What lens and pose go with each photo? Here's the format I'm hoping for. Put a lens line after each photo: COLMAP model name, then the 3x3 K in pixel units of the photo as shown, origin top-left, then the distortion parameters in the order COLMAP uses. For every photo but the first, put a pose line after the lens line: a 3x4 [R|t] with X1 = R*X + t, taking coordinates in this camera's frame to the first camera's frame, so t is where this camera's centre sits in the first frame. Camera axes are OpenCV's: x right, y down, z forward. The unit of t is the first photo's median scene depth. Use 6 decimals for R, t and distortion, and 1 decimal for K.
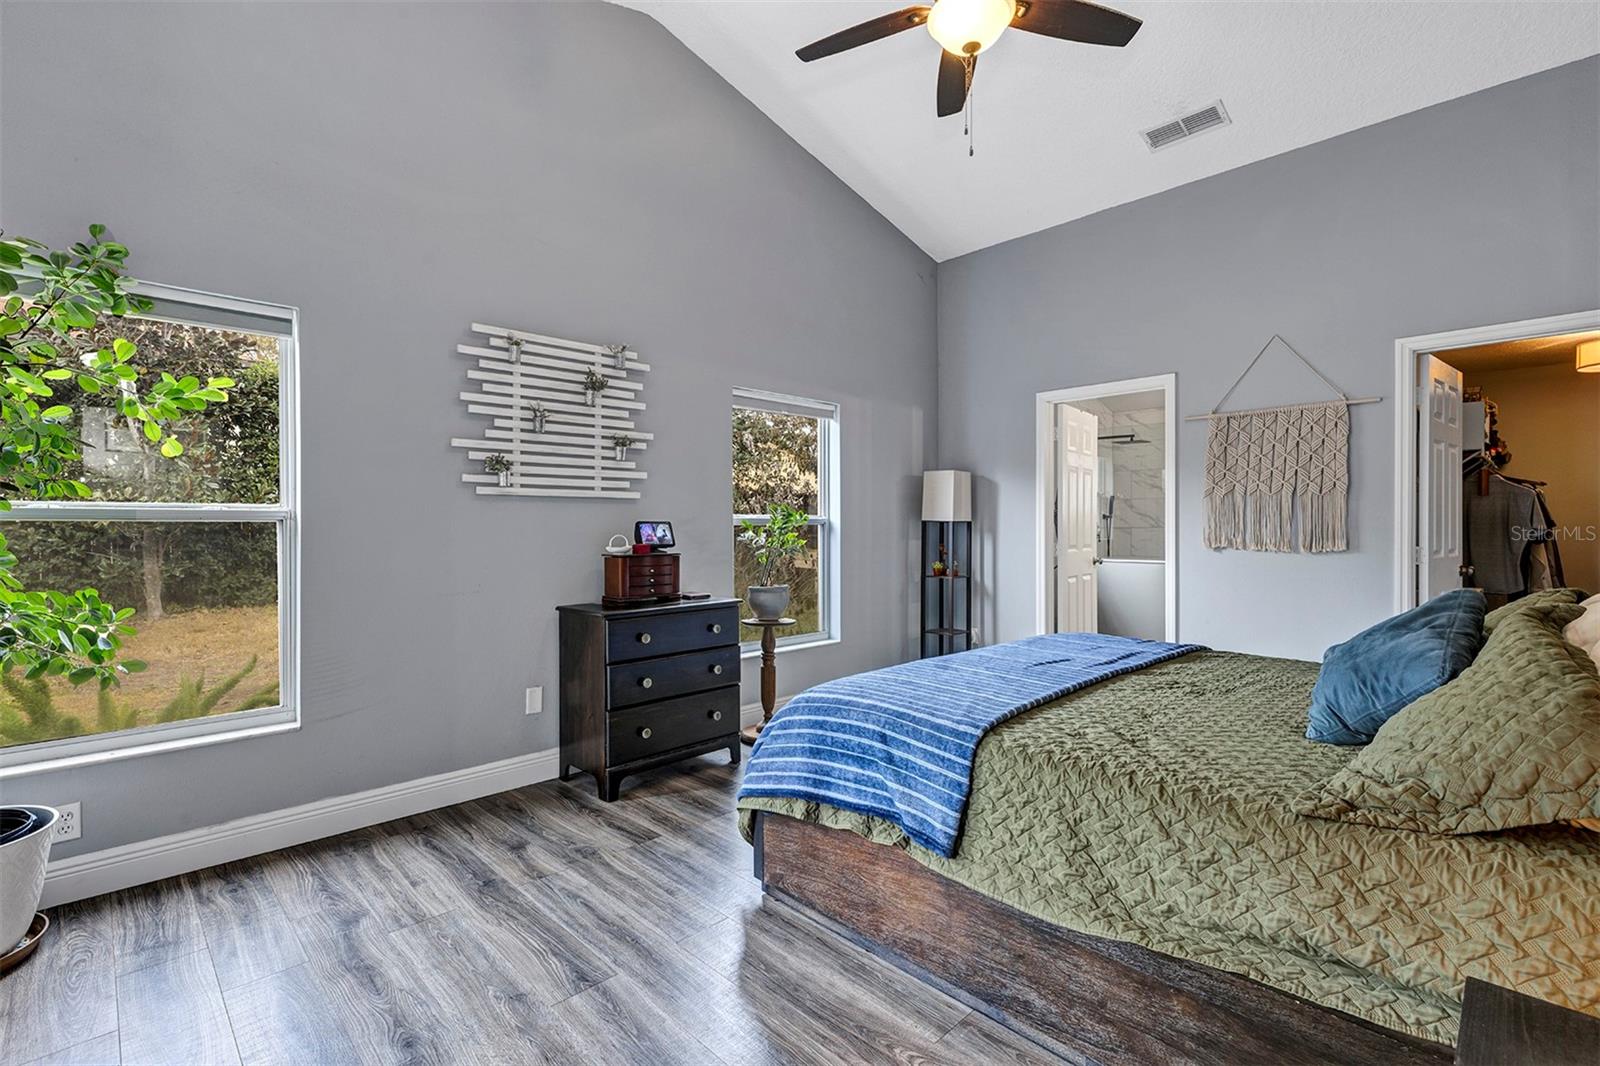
lens RADIAL K [[715.7, 0, 786.9], [0, 715.7, 528.7], [0, 0, 1]] dist [0.004410, 0.000595]
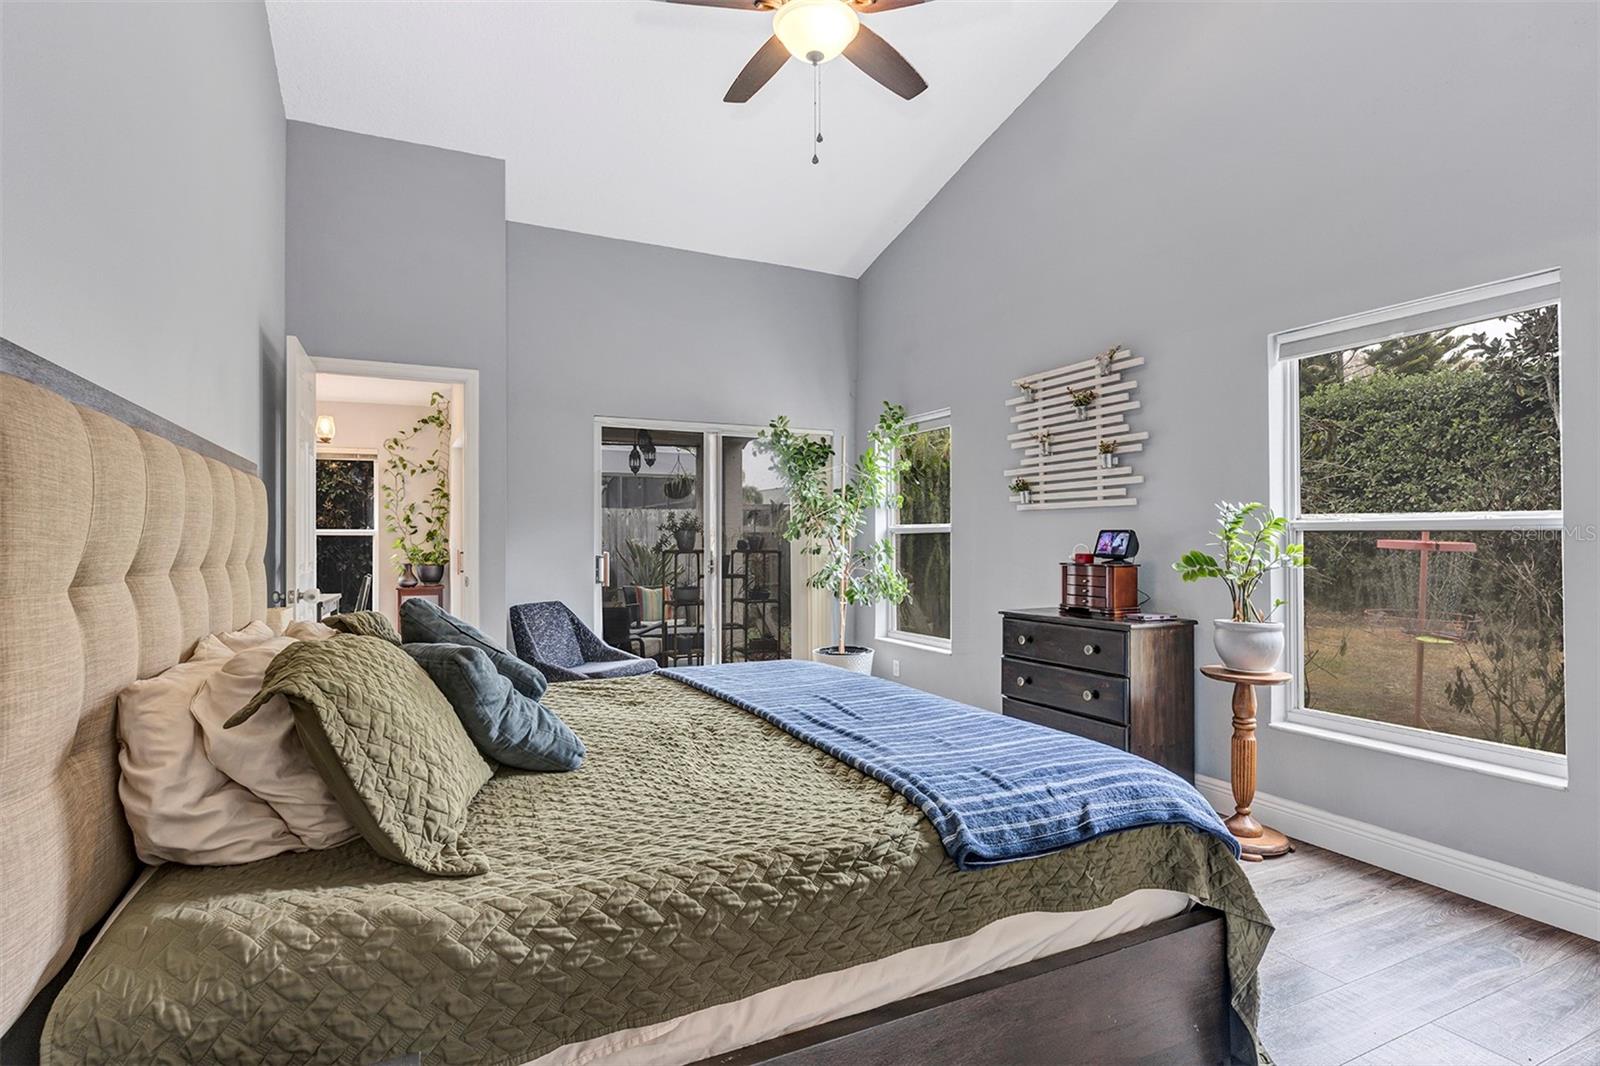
lens RADIAL K [[842.9, 0, 800.0], [0, 842.9, 533.0], [0, 0, 1]] dist [0.001732, 0.000174]
pose [[-0.294109, -0.007338, -0.955744, 0.981319], [-0.001178, 0.999973, -0.007315, 0.002655], [0.955771, -0.001025, -0.294110, 0.925832]]
